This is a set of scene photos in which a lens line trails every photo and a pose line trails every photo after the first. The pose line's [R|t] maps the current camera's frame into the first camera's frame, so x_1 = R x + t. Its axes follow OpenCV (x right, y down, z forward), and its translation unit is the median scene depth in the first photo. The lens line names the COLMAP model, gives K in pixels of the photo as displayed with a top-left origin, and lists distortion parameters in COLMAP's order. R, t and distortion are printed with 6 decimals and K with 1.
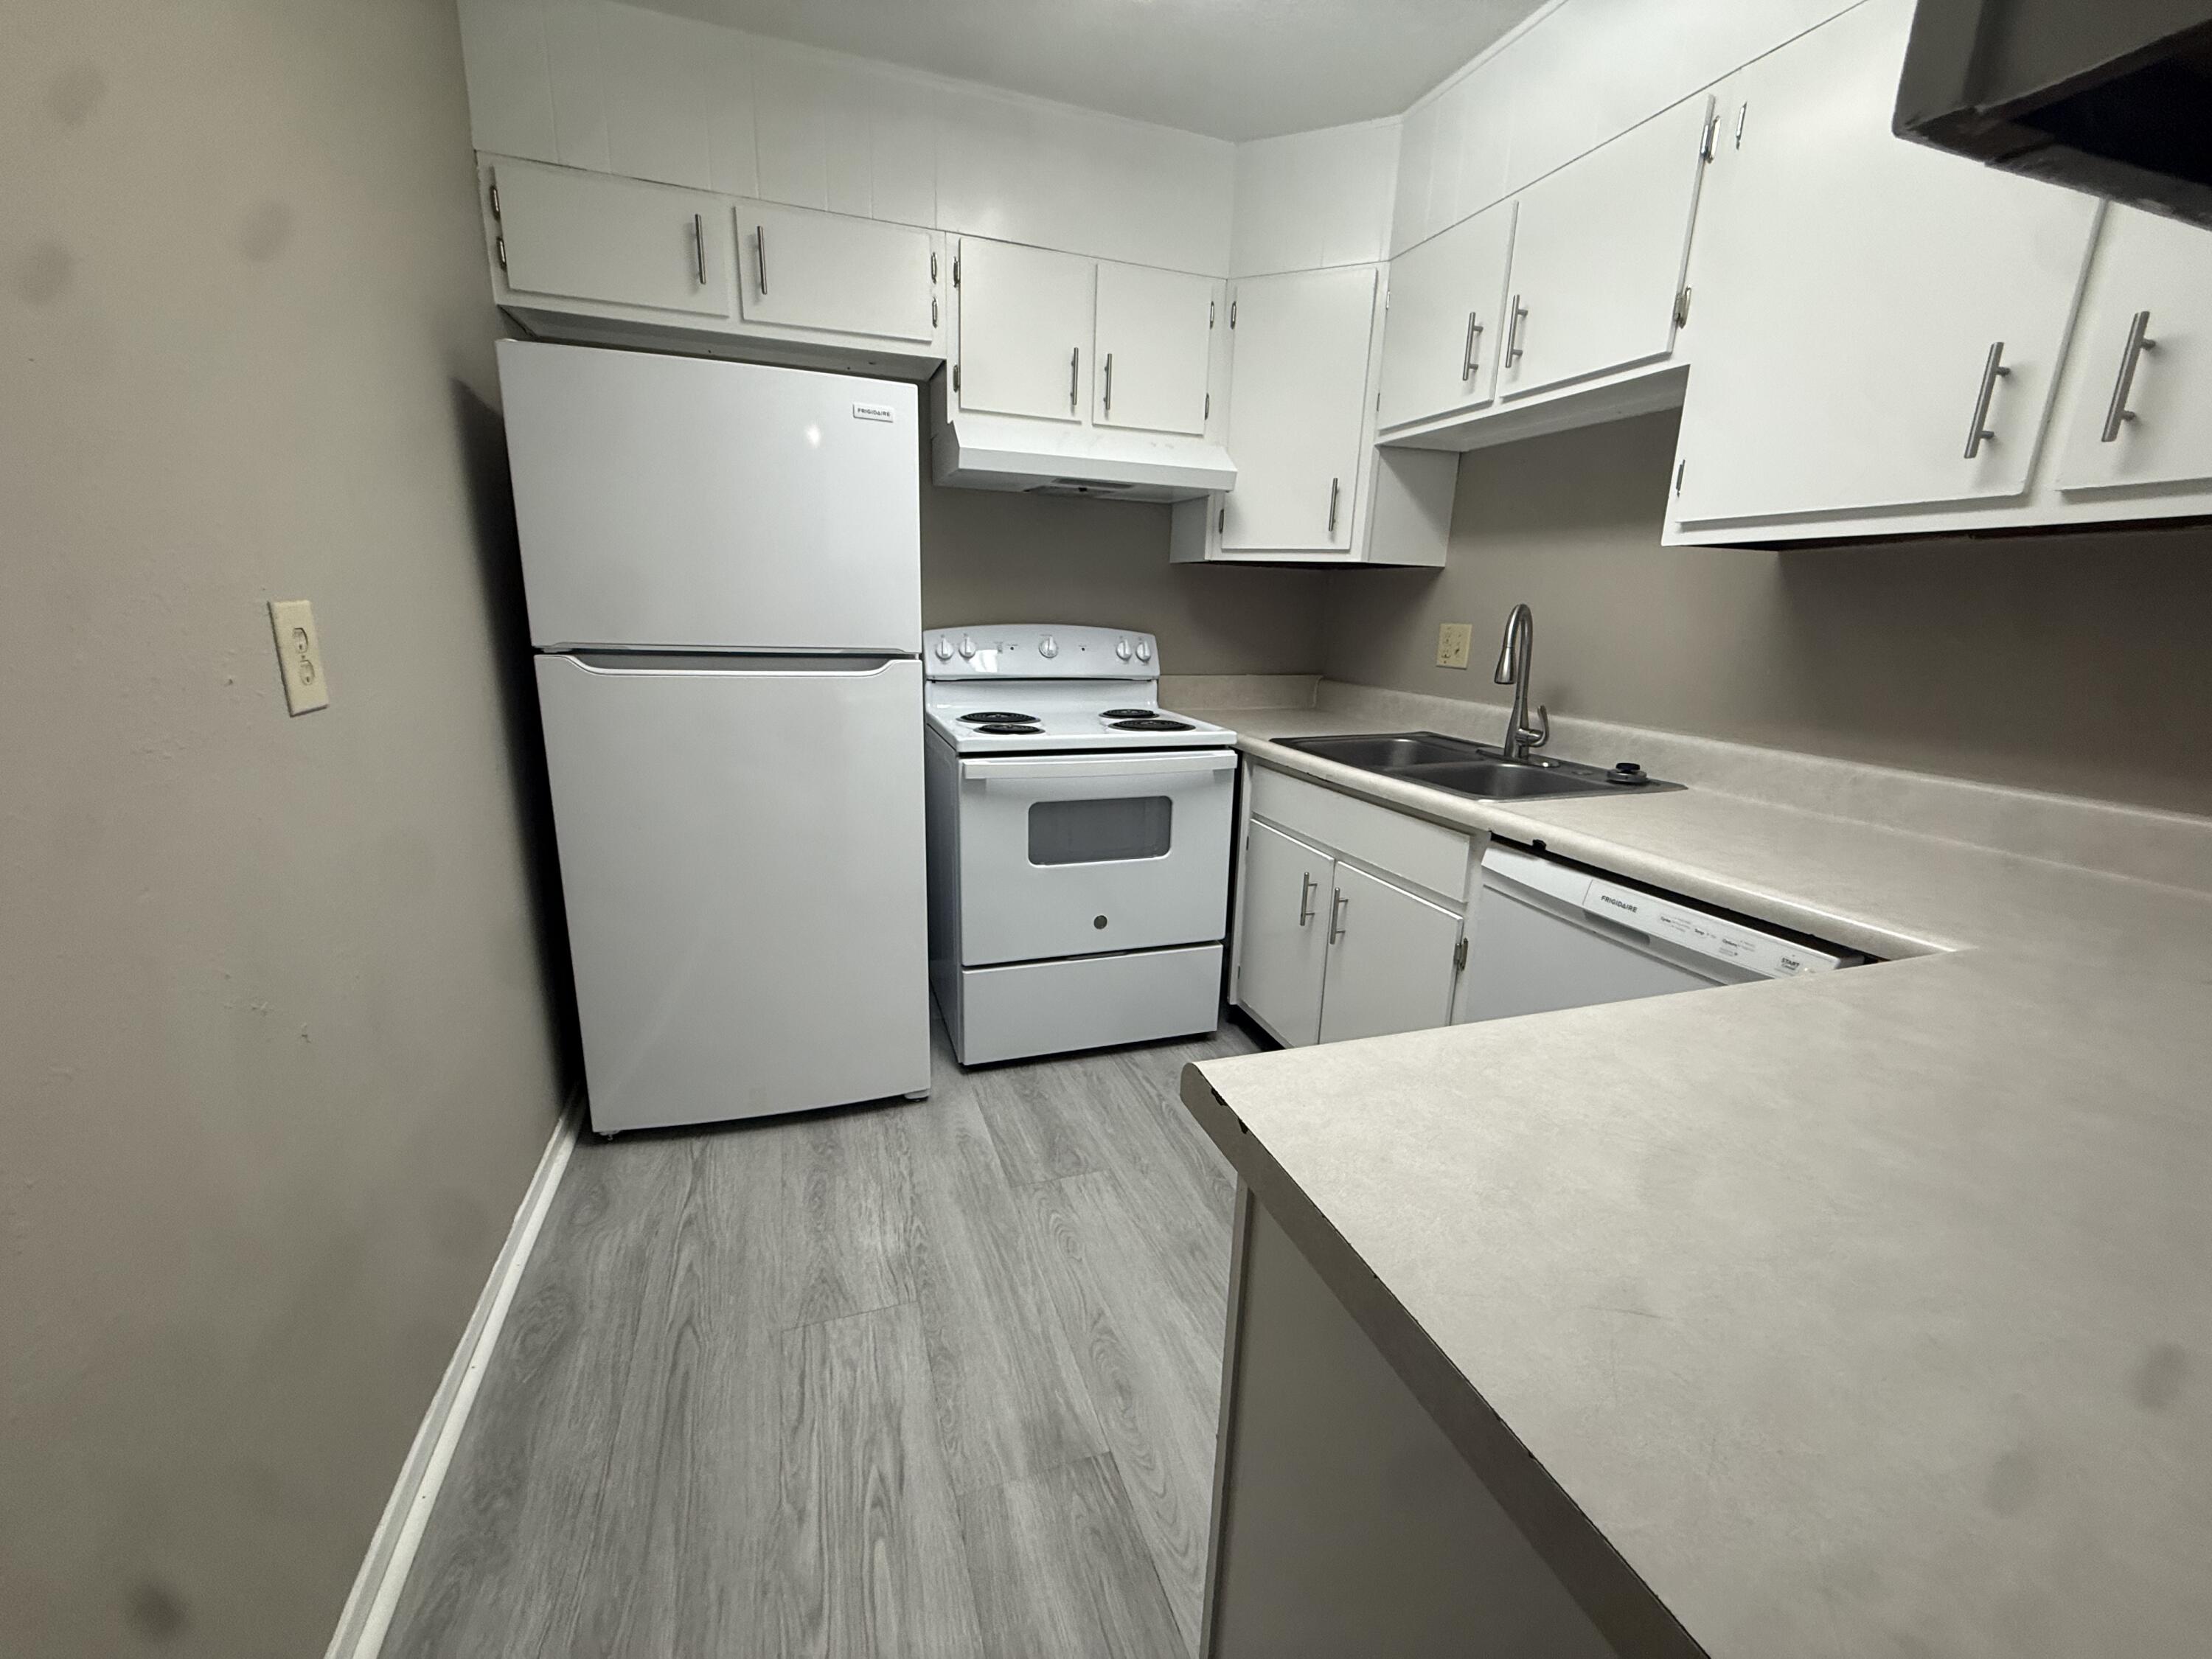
lens RADIAL K [[885.6, 0, 1100.1], [0, 885.6, 829.9], [0, 0, 1]] dist [-0.000783, 0.000754]
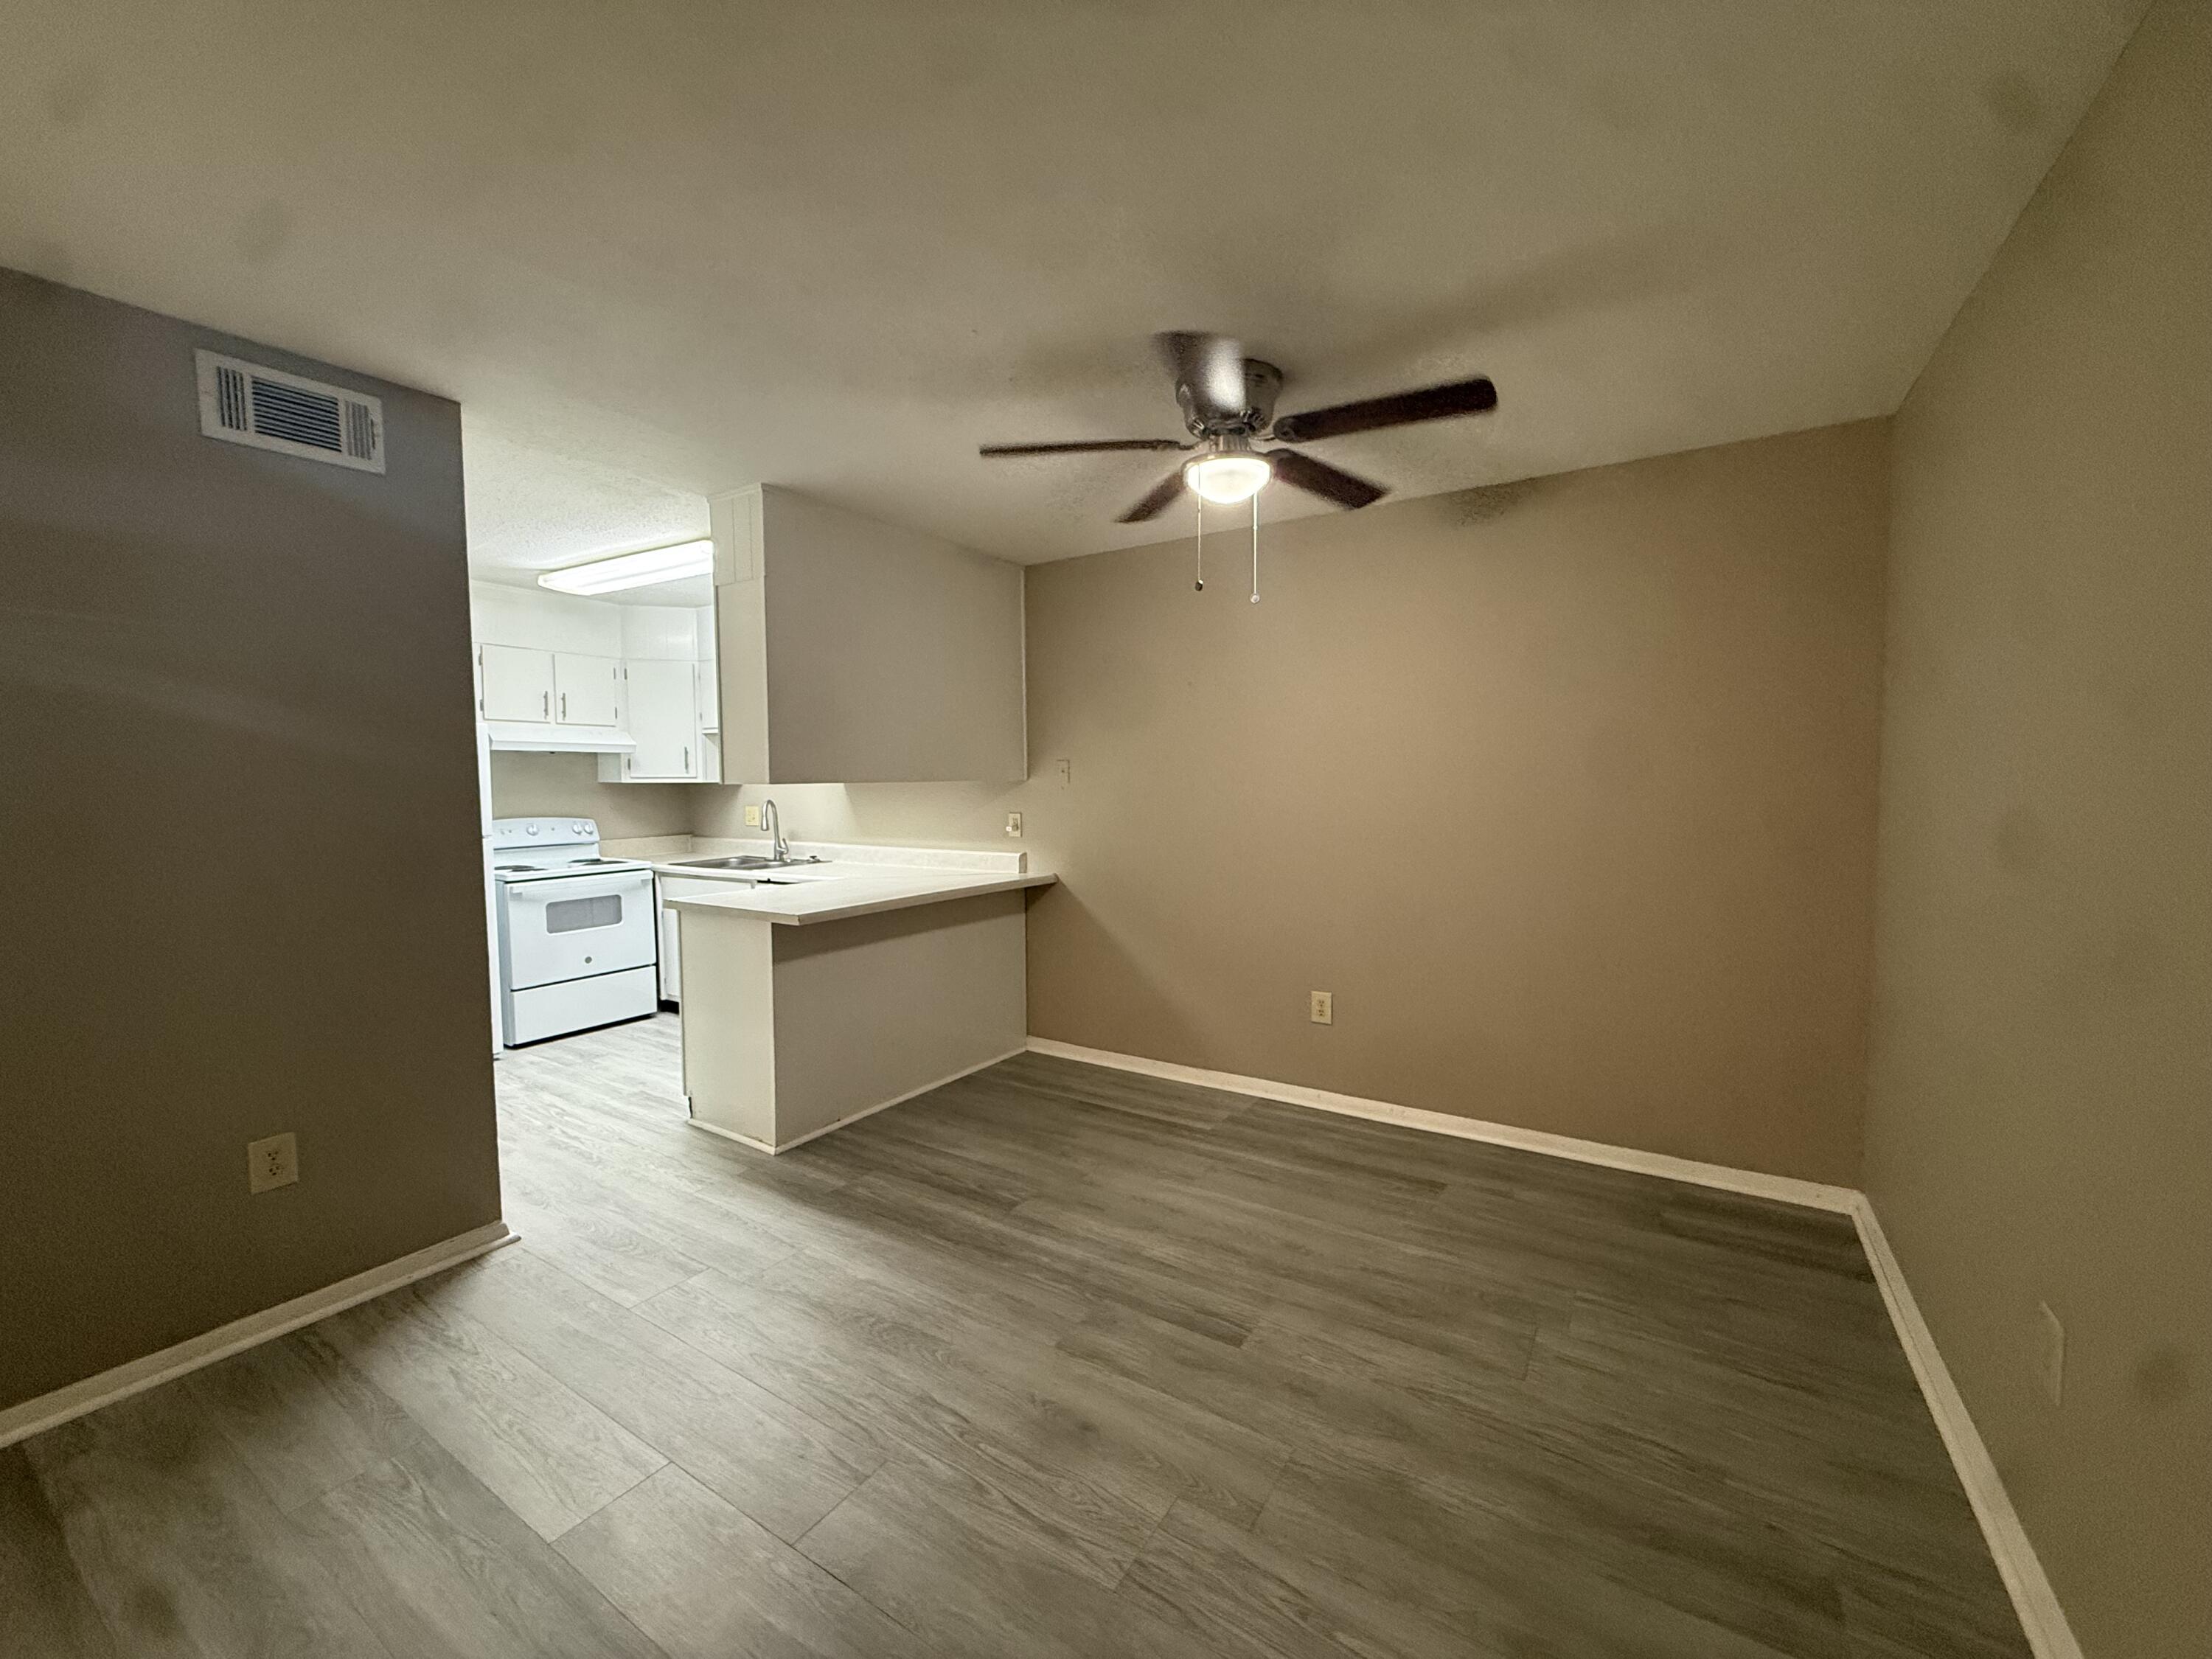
lens RADIAL K [[885.6, 0, 1113.7], [0, 885.6, 835.7], [0, 0, 1]] dist [-0.000783, 0.000754]
pose [[0.779828, -0.071630, 0.621882, -0.300279], [0.177283, 0.978032, -0.109657, 0.261089], [-0.600365, 0.195762, 0.775396, -1.348225]]
